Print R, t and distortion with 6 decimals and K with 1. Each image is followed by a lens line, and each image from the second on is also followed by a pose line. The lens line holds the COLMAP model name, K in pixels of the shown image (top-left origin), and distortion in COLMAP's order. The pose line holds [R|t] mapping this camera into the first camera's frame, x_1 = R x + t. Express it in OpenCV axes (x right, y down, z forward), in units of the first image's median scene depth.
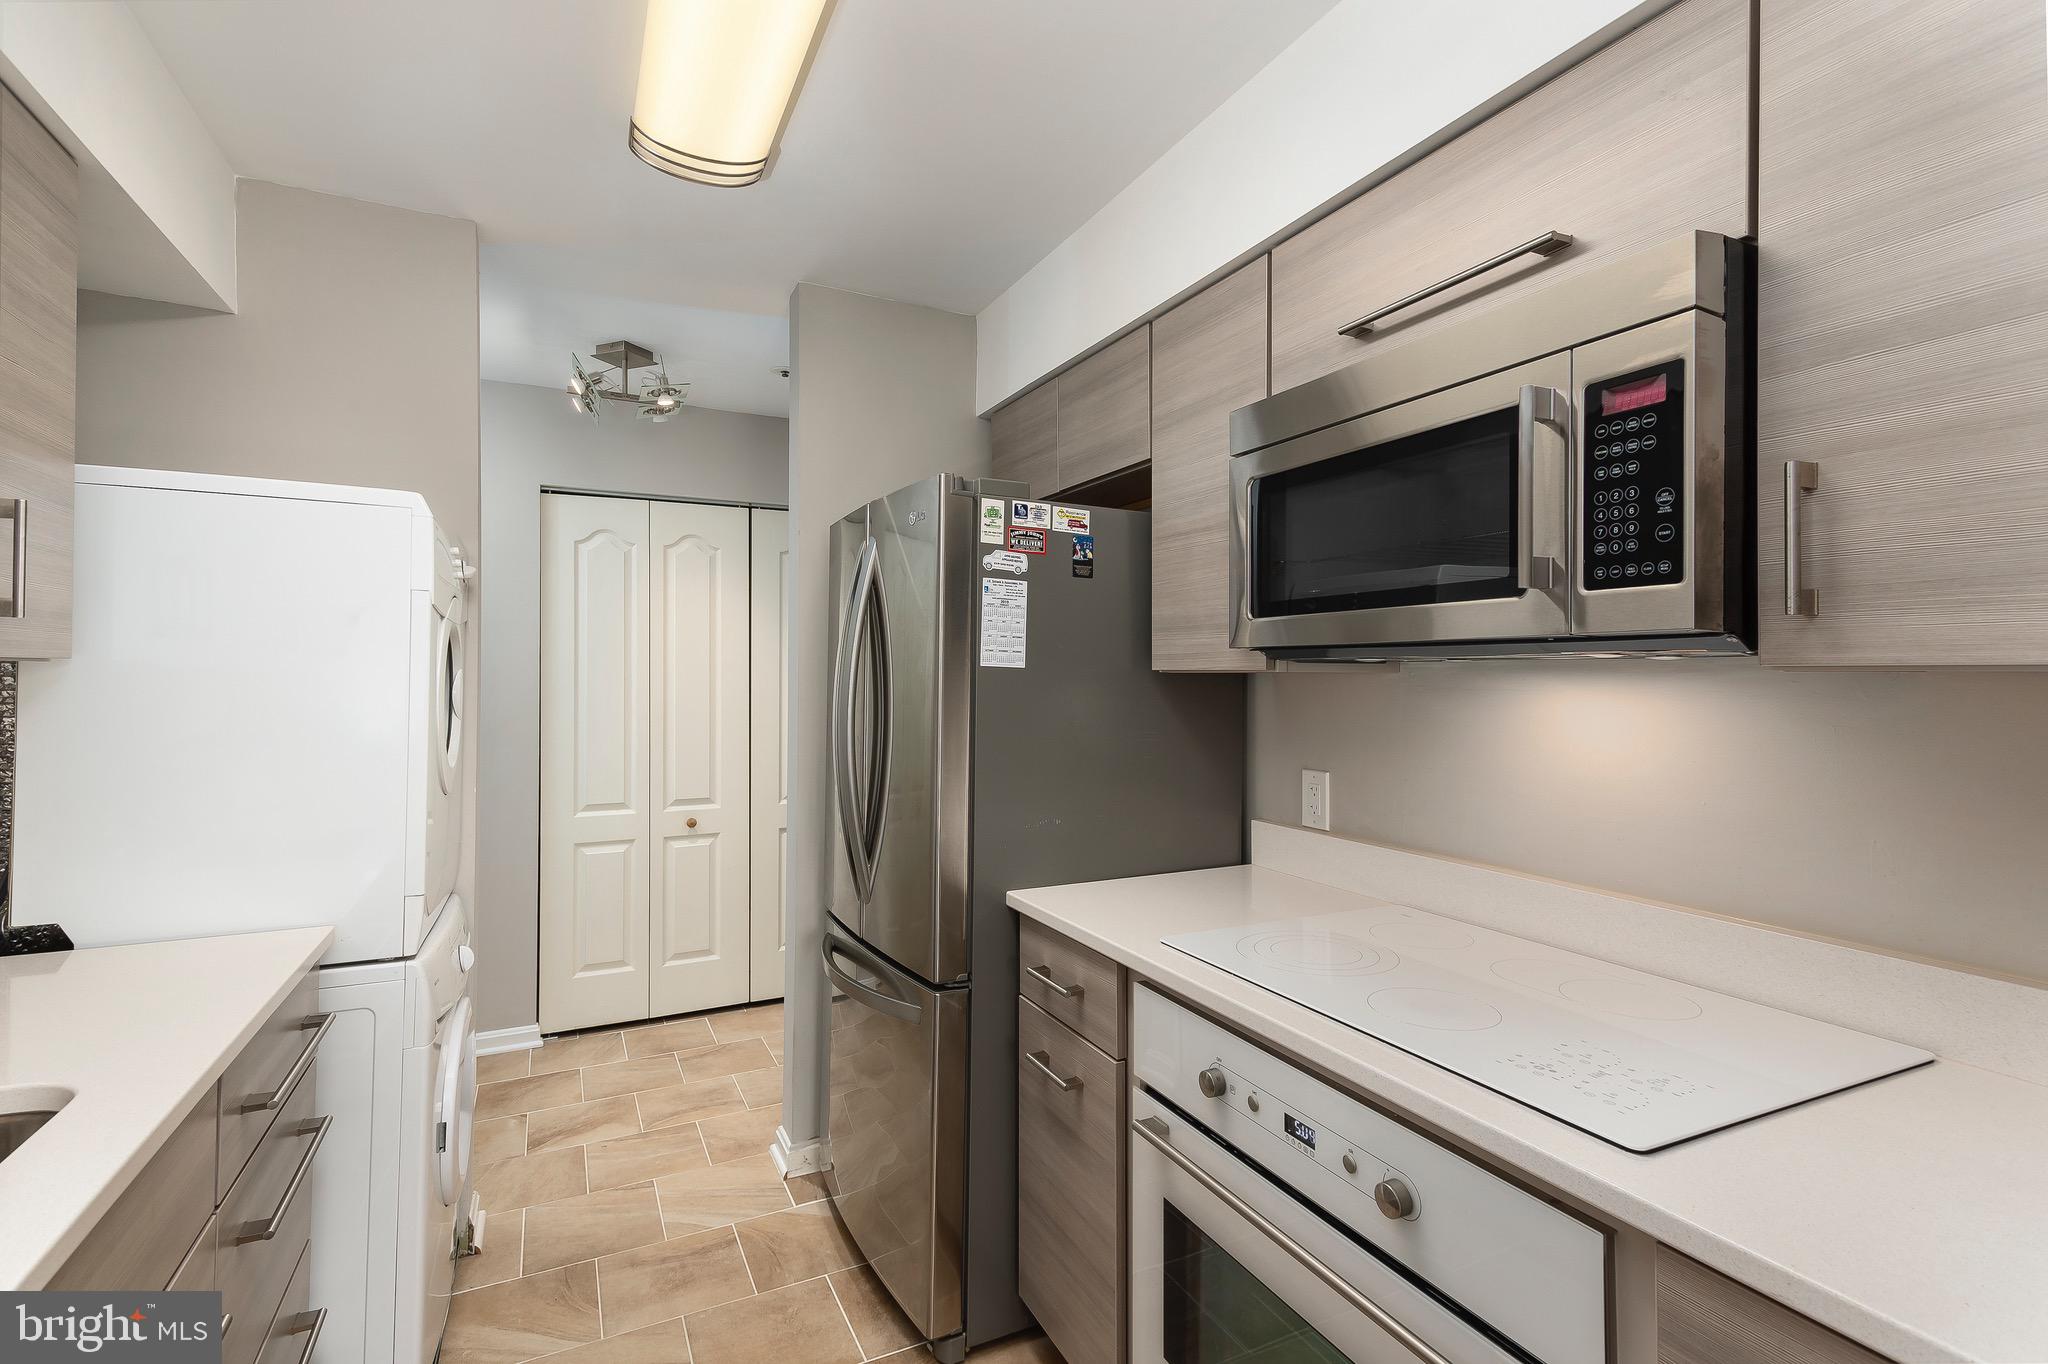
lens RADIAL K [[956.9, 0, 1021.4], [0, 956.9, 675.4], [0, 0, 1]] dist [0.016374, -0.000601]
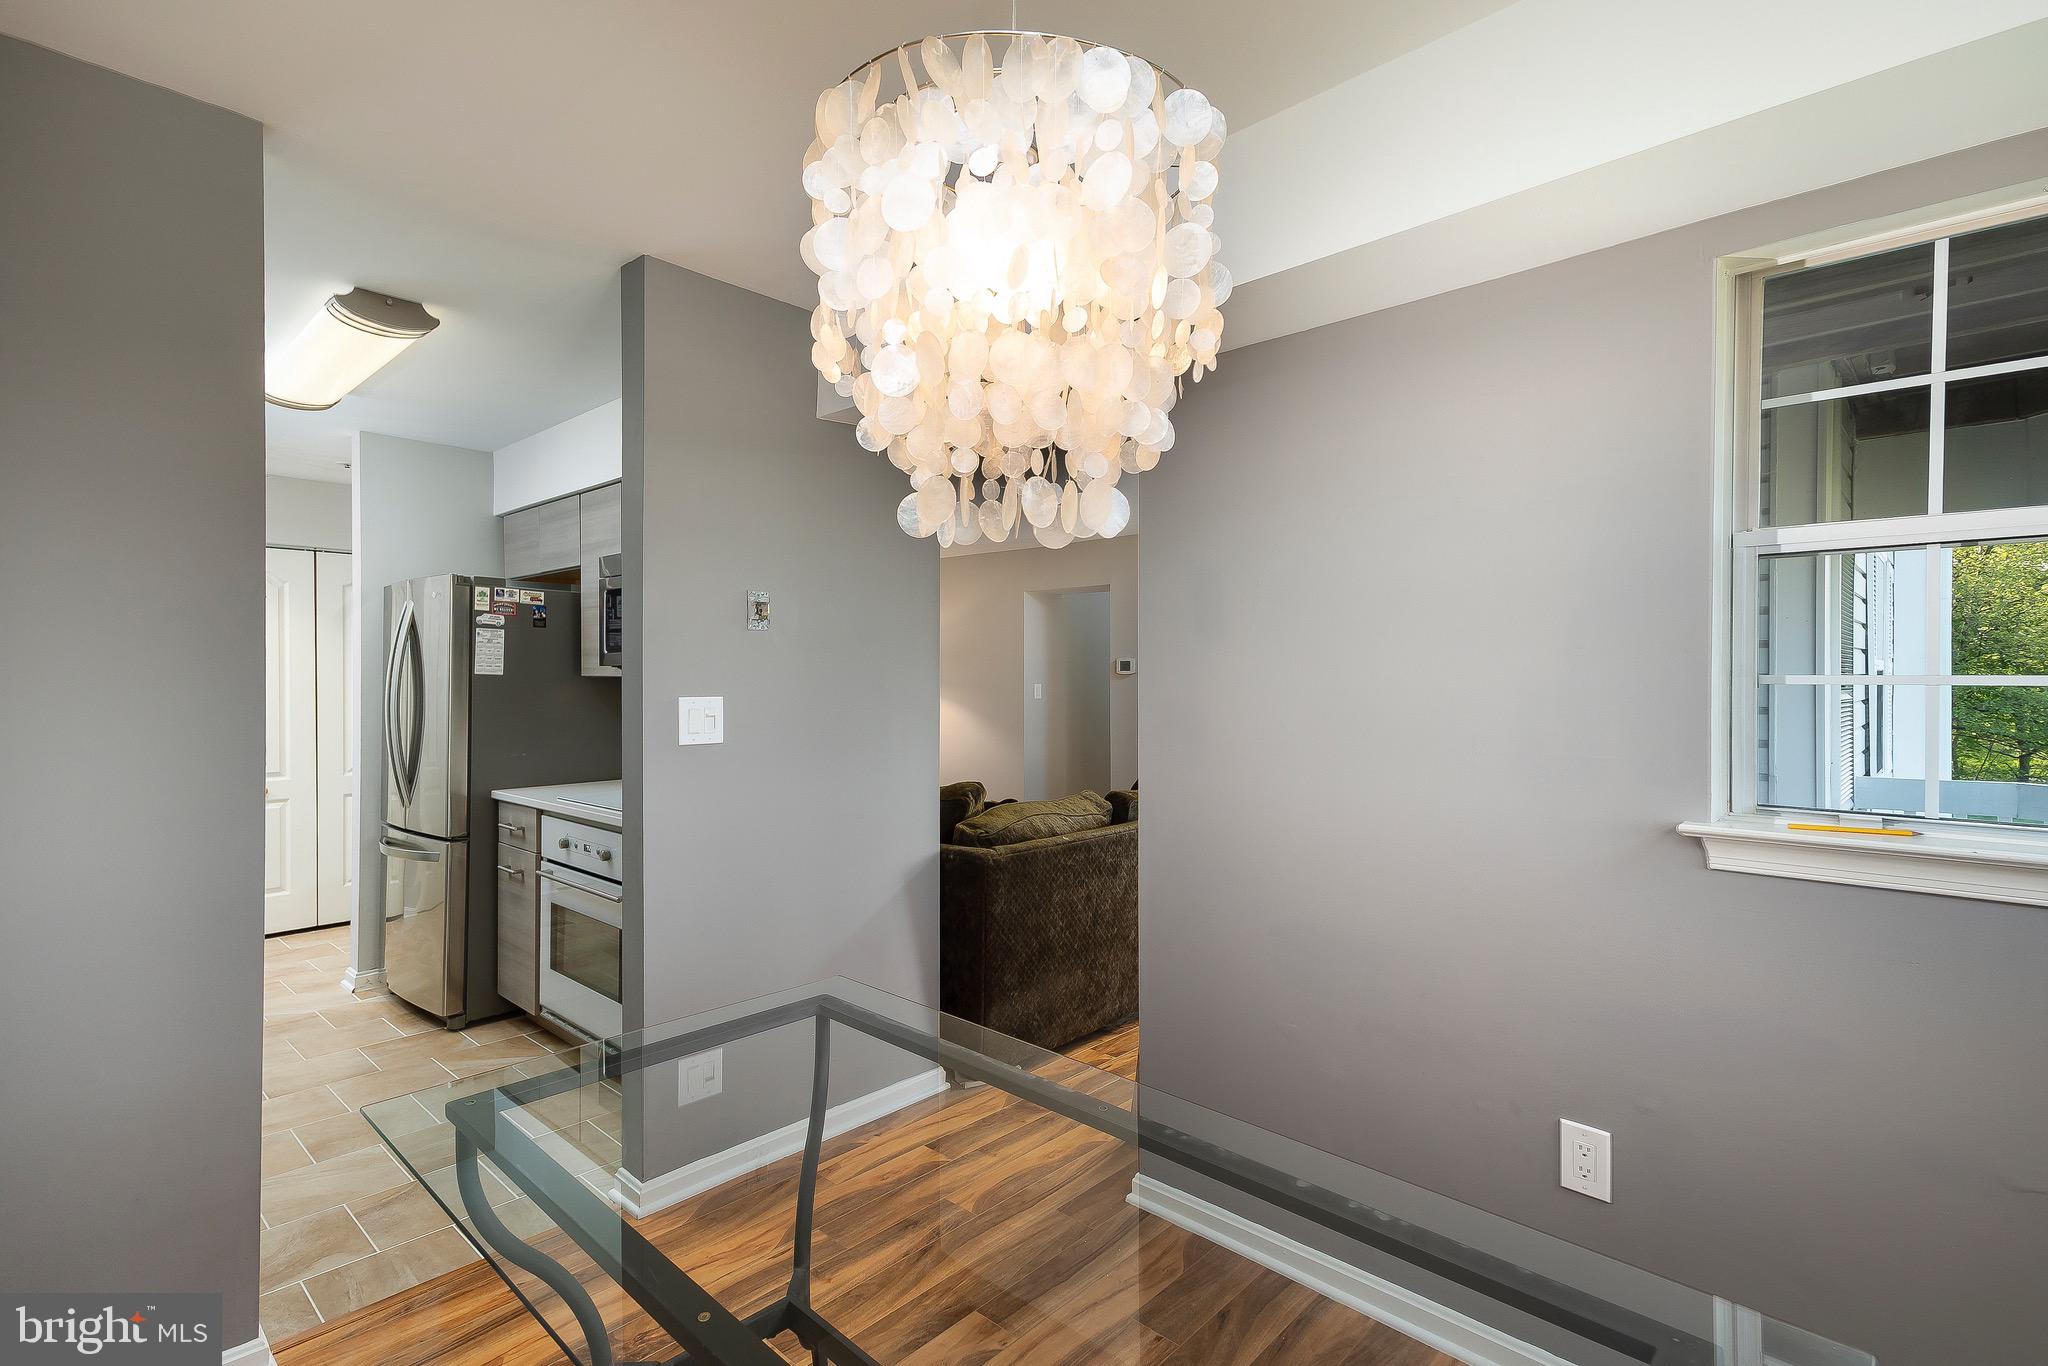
lens RADIAL K [[956.9, 0, 1030.6], [0, 956.9, 680.7], [0, 0, 1]] dist [0.016374, -0.000601]
pose [[0.928353, -0.004794, 0.371669, 0.268643], [0.003226, 0.999983, 0.004839, -0.001658], [-0.371686, -0.003293, 0.928353, -1.184237]]
